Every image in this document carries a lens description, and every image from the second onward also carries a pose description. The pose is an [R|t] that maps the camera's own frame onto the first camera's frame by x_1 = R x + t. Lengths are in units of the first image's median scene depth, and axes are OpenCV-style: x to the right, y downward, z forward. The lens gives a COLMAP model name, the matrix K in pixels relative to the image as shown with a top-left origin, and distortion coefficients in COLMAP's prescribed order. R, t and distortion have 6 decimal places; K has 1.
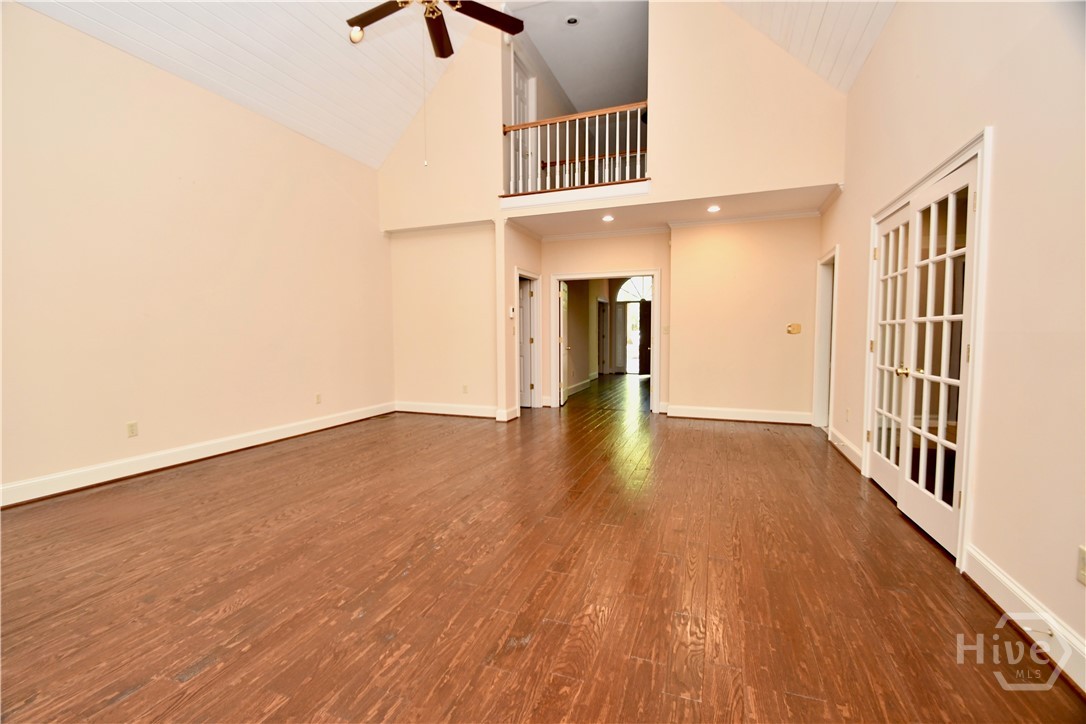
lens RADIAL K [[472.3, 0, 534.3], [0, 472.3, 363.7], [0, 0, 1]] dist [0.018236, -0.020251]
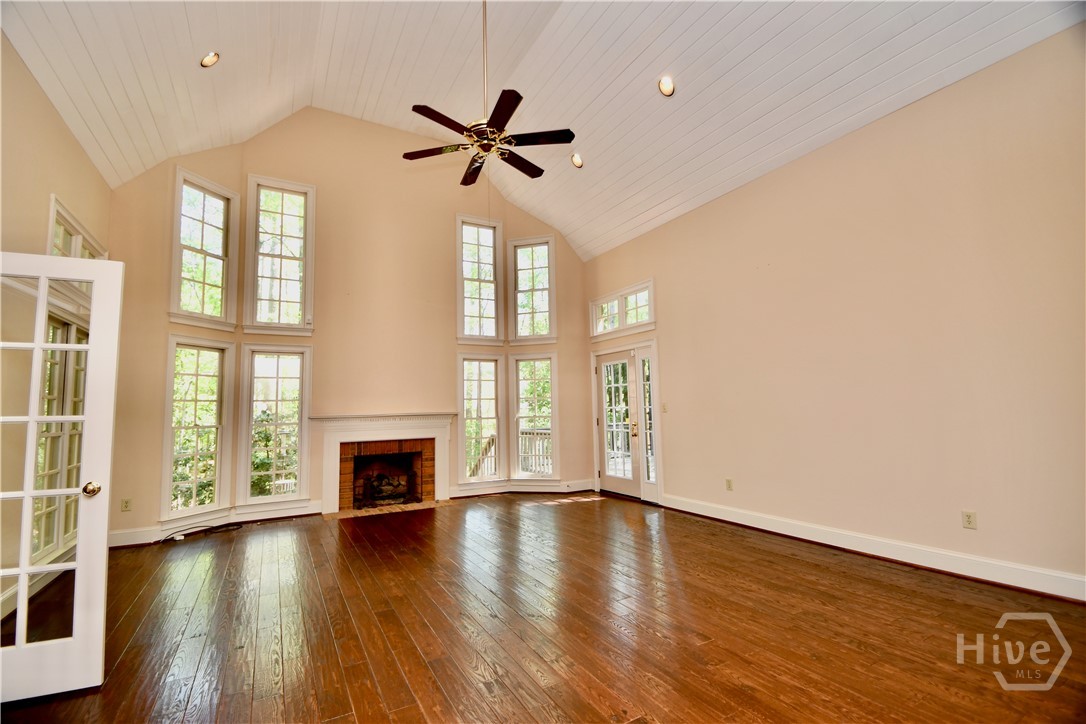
lens RADIAL K [[472.3, 0, 534.3], [0, 472.3, 363.7], [0, 0, 1]] dist [0.018236, -0.020251]
pose [[-0.643419, -0.051154, -0.763803, 0.439149], [-0.021464, 0.998578, -0.048796, -0.103547], [0.765213, -0.015002, -0.643602, 1.347522]]
